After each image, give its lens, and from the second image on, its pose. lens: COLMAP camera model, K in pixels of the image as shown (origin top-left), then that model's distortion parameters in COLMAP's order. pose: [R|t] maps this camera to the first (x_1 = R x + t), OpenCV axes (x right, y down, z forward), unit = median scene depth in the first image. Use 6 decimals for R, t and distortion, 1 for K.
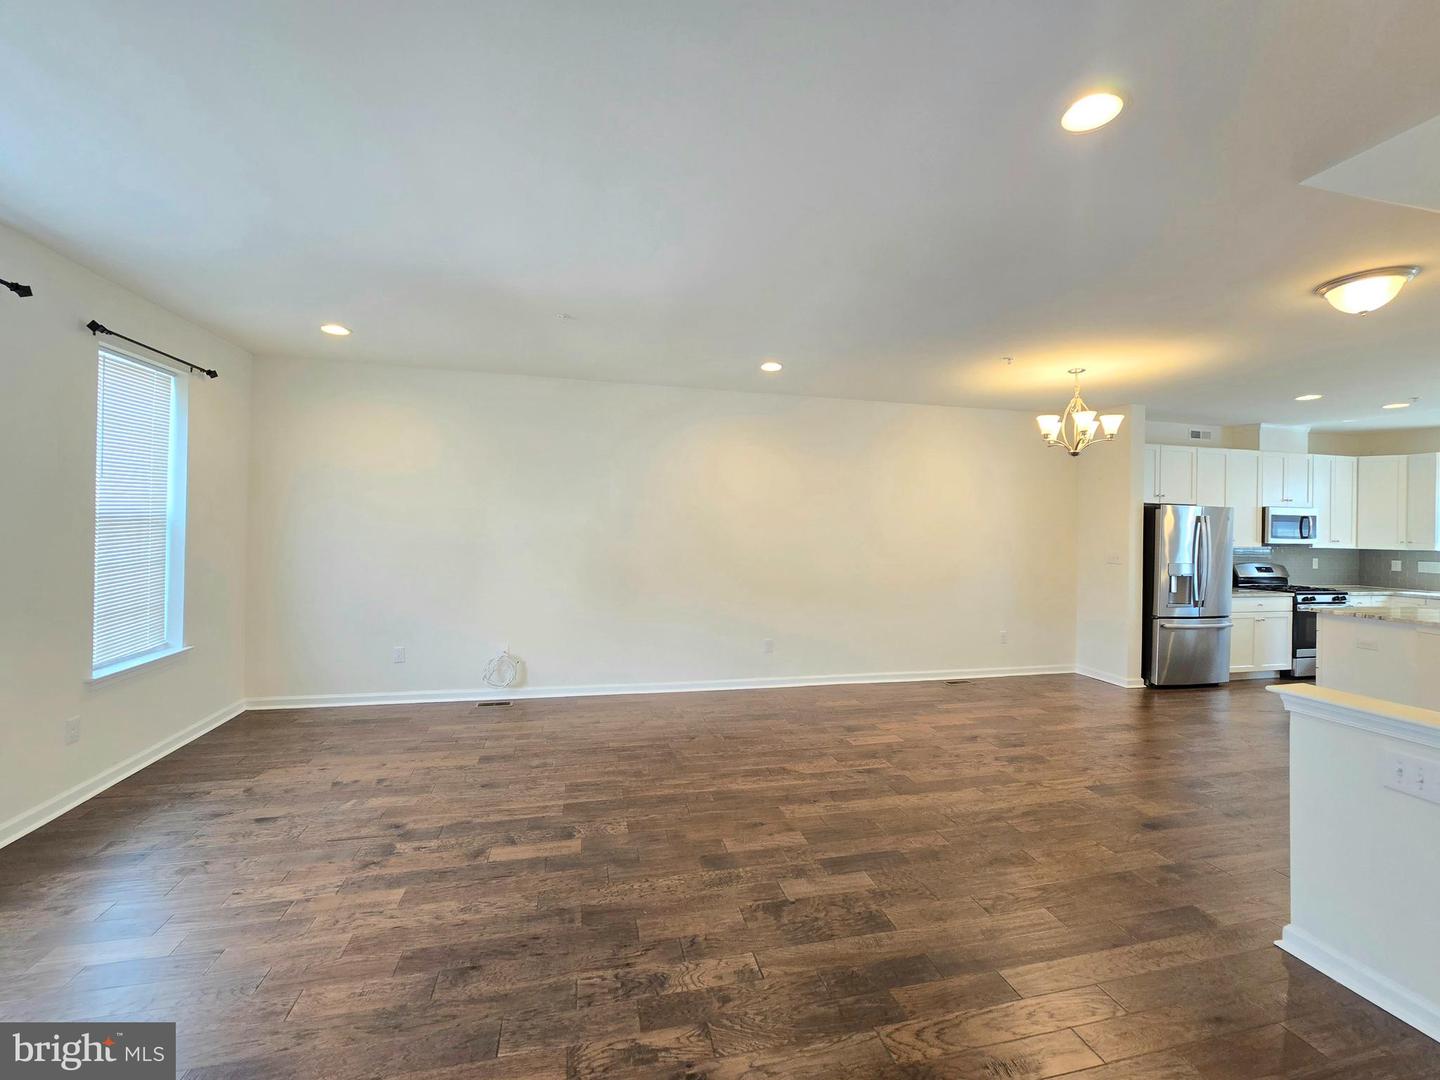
lens RADIAL K [[592.0, 0, 719.9], [0, 592.0, 531.4], [0, 0, 1]] dist [-0.000631, -0.000271]
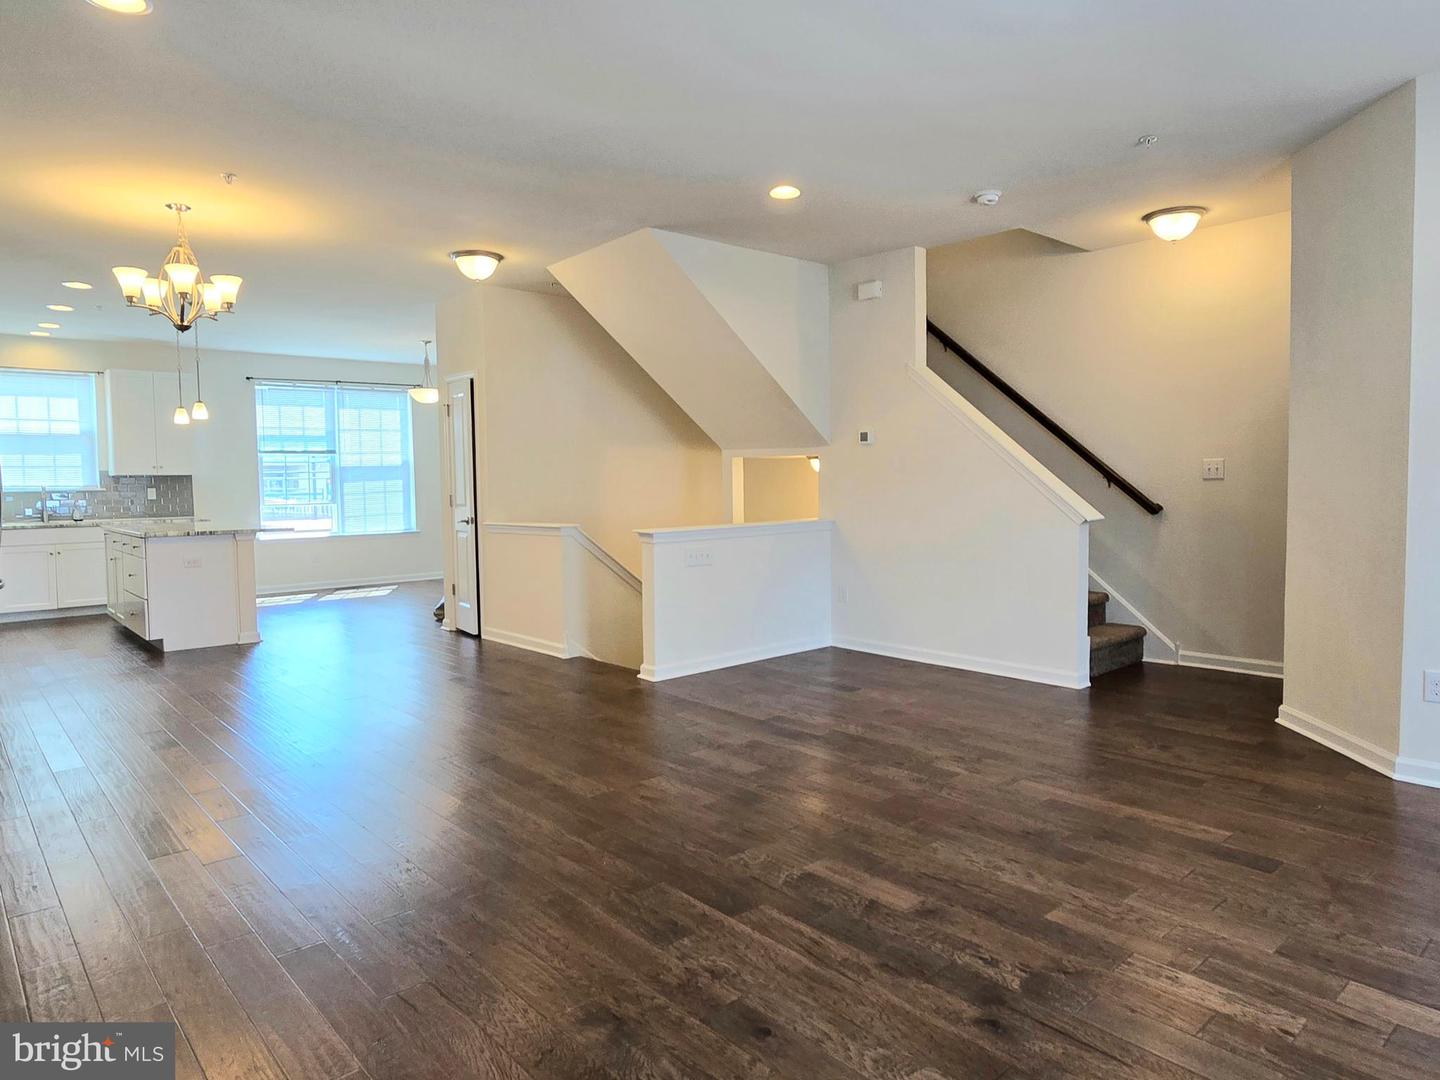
lens RADIAL K [[909.5, 0, 723.9], [0, 909.5, 536.3], [0, 0, 1]] dist [0.003019, 0.000499]
pose [[-0.472881, -0.067217, 0.878558, -1.138730], [0.012751, 0.996460, 0.083101, 0.058434], [-0.881034, 0.050499, -0.470350, 1.633852]]
